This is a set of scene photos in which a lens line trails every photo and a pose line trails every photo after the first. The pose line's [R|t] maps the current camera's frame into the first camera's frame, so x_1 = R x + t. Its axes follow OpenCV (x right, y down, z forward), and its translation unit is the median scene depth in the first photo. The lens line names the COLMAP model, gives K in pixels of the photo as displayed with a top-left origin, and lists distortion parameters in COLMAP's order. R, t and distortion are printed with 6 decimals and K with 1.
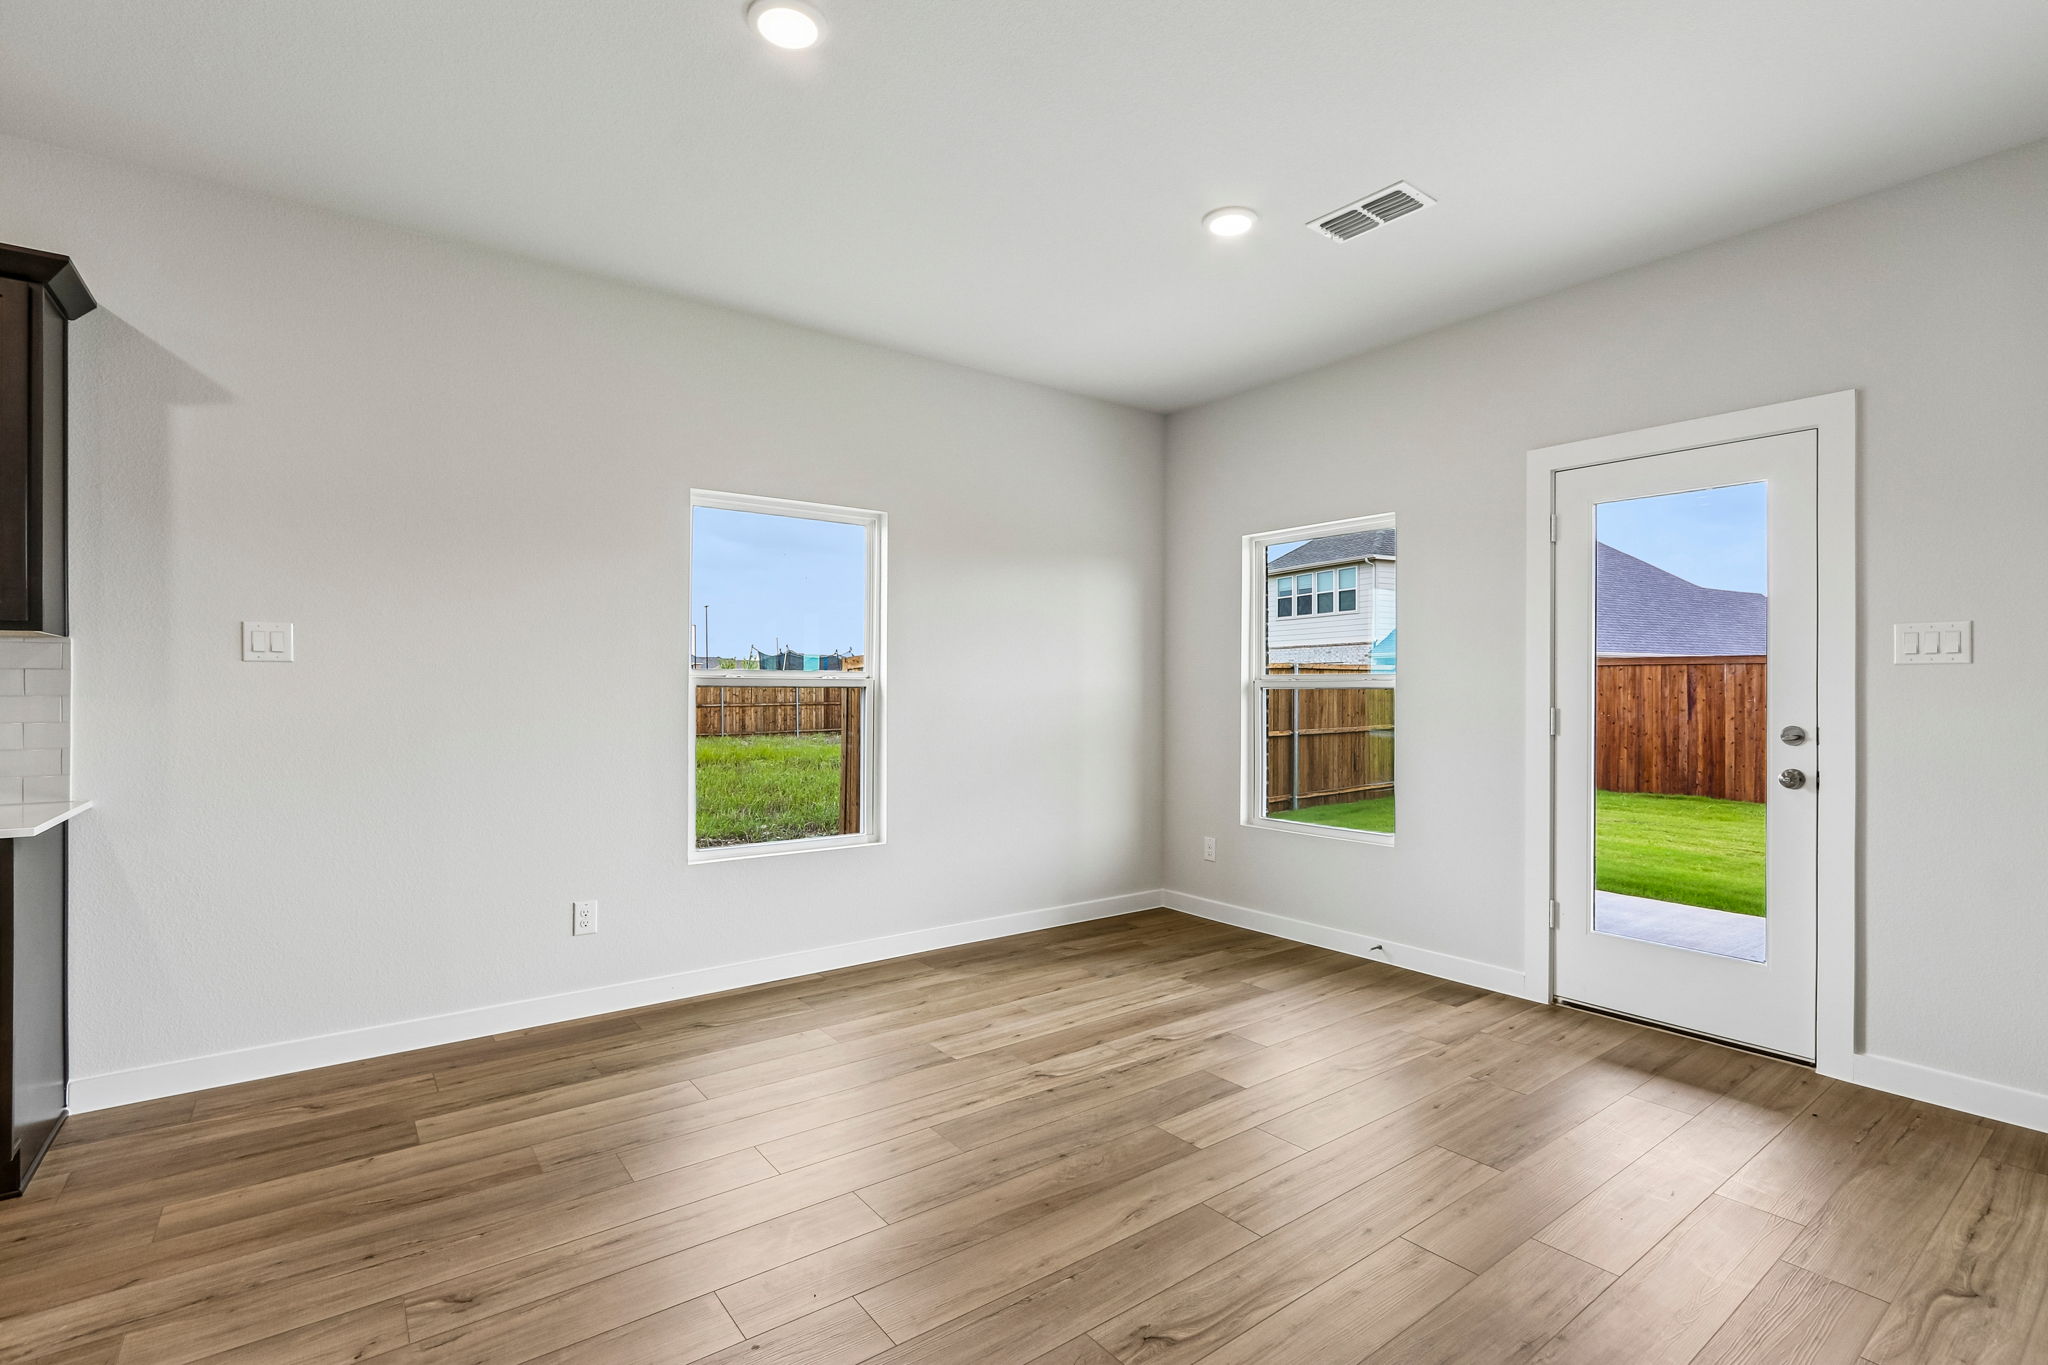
lens RADIAL K [[940.7, 0, 1027.5], [0, 940.7, 677.6], [0, 0, 1]] dist [-0.017264, 0.001520]
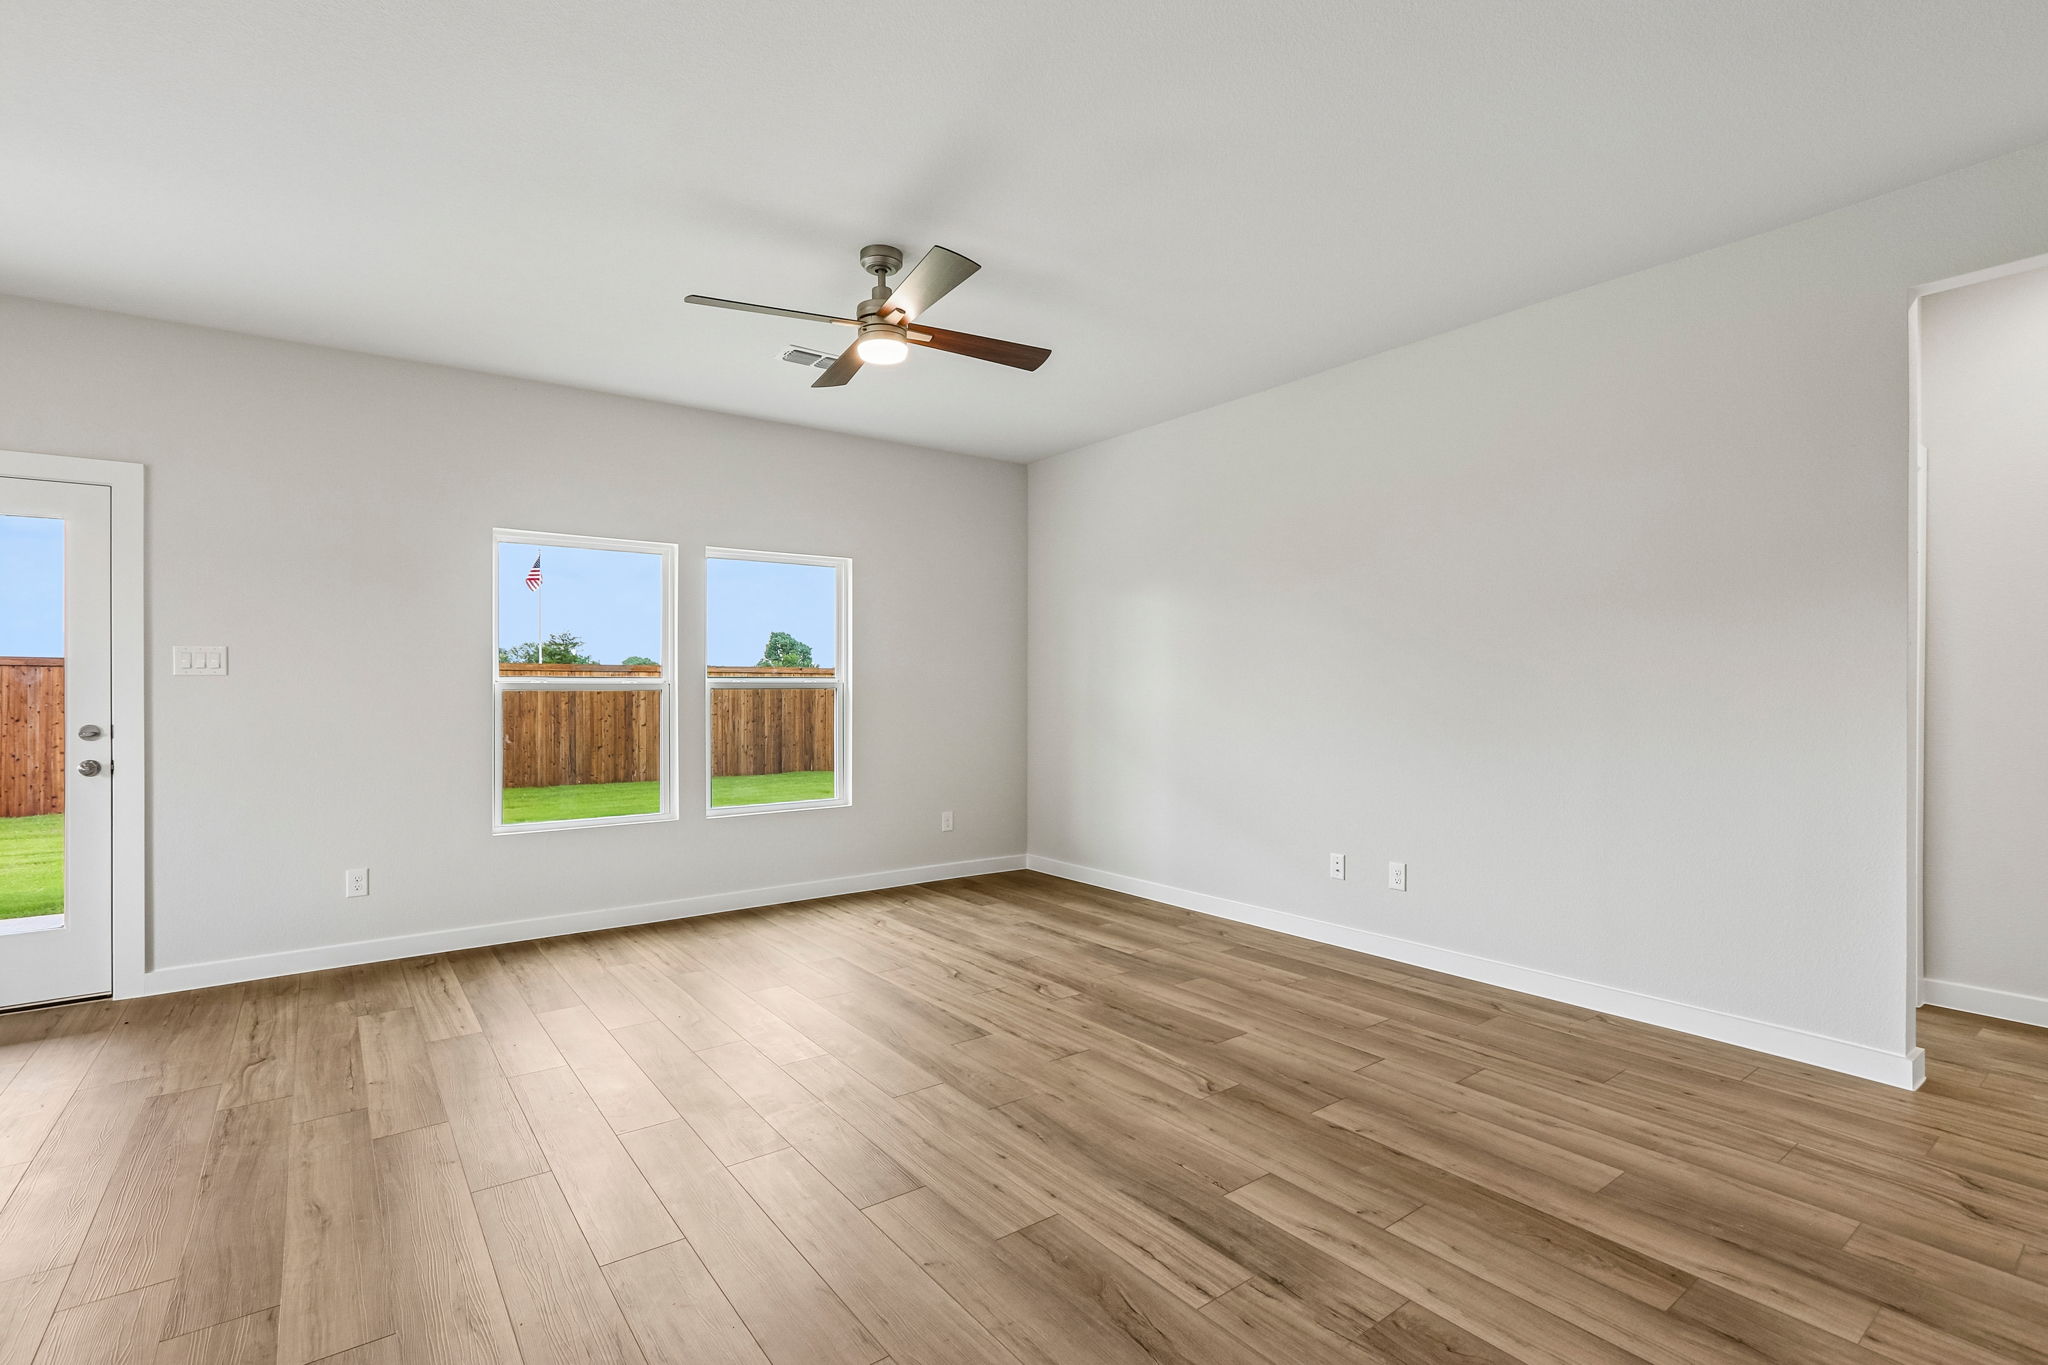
lens RADIAL K [[940.7, 0, 1018.2], [0, 940.7, 684.0], [0, 0, 1]] dist [-0.017264, 0.001520]
pose [[-0.001618, -0.000927, 0.999998, -0.429714], [-0.000022, 1.000000, 0.000927, -0.003232], [-0.999999, -0.000020, -0.001618, -0.236858]]
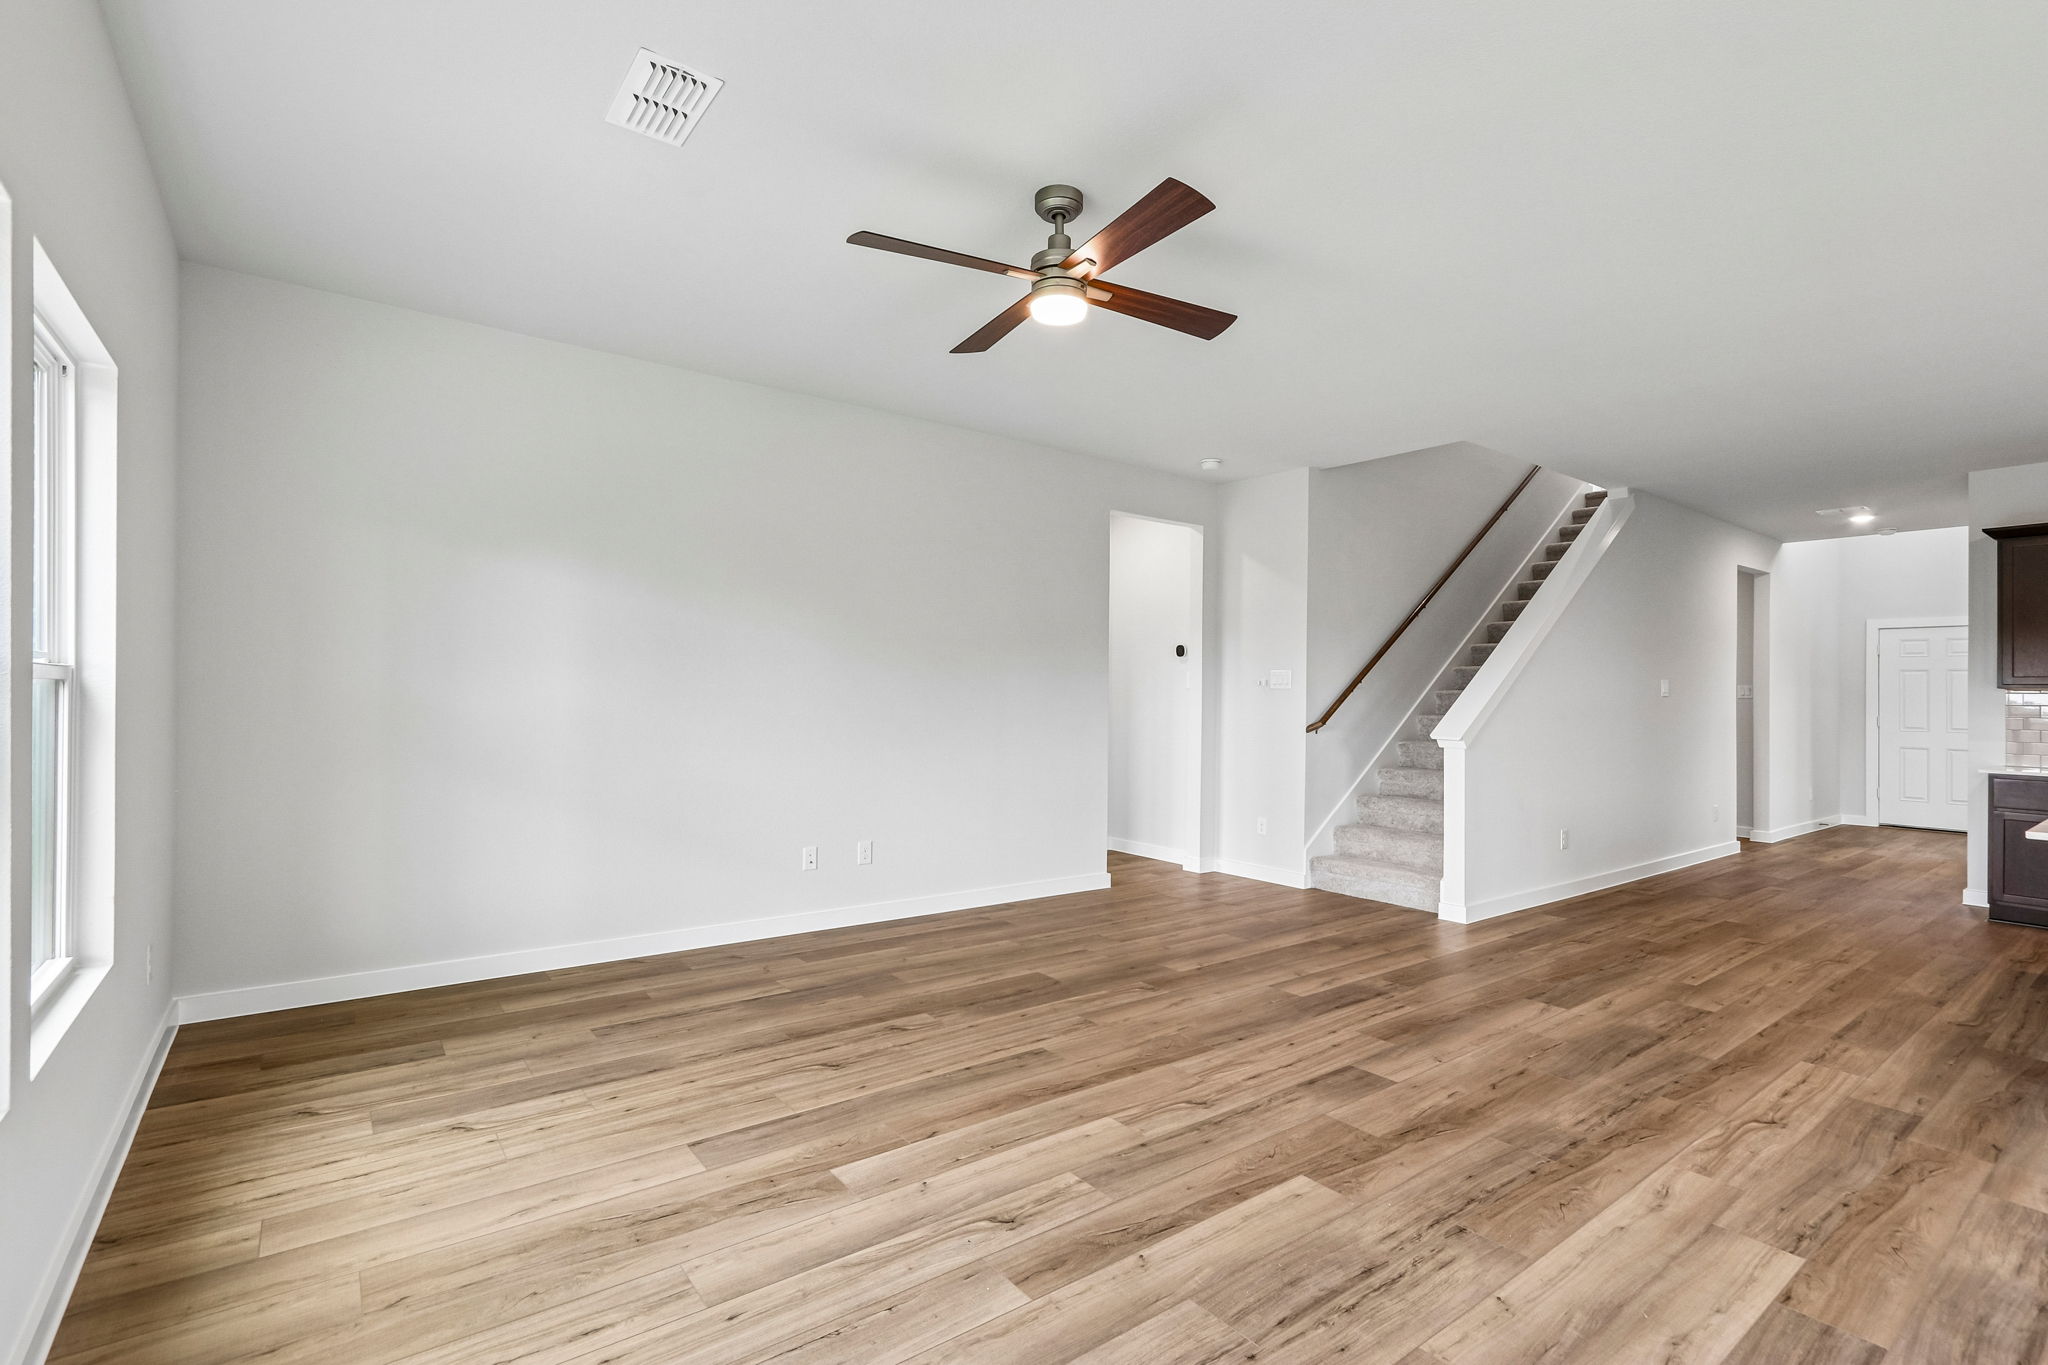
lens RADIAL K [[940.7, 0, 1026.6], [0, 940.7, 698.4], [0, 0, 1]] dist [-0.017264, 0.001520]
pose [[-0.999837, -0.017816, 0.002830, 0.898358], [-0.017811, 0.999840, 0.001711, 0.002925], [-0.002860, 0.001661, -0.999995, 1.082466]]
